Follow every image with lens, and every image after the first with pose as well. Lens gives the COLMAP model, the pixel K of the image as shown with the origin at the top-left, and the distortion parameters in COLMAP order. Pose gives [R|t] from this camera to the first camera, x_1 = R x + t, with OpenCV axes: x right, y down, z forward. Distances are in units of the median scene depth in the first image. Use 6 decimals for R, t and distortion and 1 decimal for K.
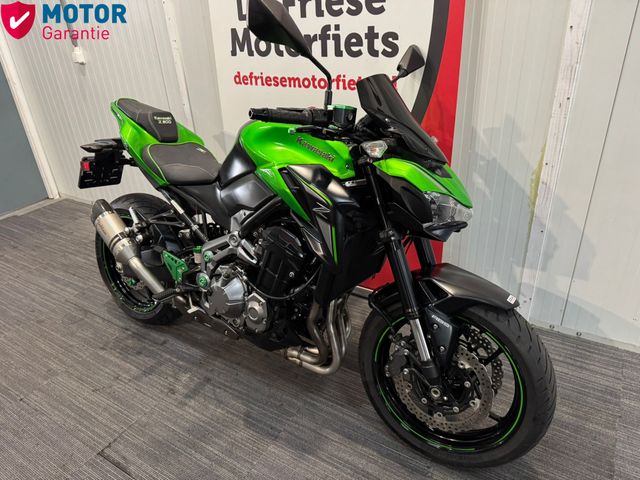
lens RADIAL K [[453.3, 0, 315.4], [0, 453.3, 237.5], [0, 0, 1]] dist [0.038675, -0.066726]
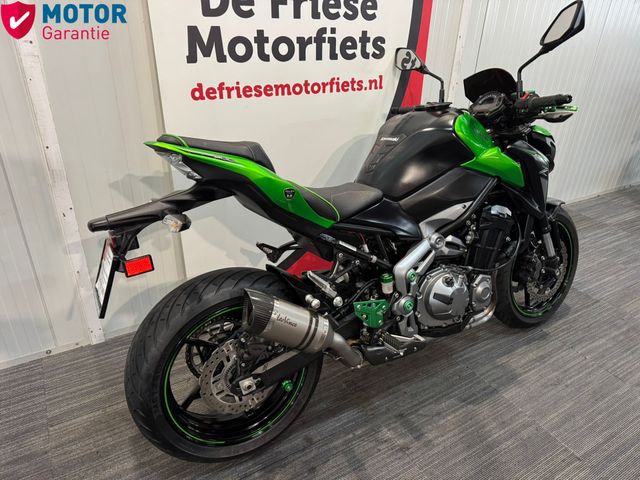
lens RADIAL K [[453.3, 0, 314.9], [0, 453.3, 241.8], [0, 0, 1]] dist [0.038675, -0.066726]
pose [[0.449805, -0.338684, 0.826419, -1.013921], [0.356670, 0.916440, 0.181448, -0.244571], [-0.818817, 0.213143, 0.533018, 0.631564]]
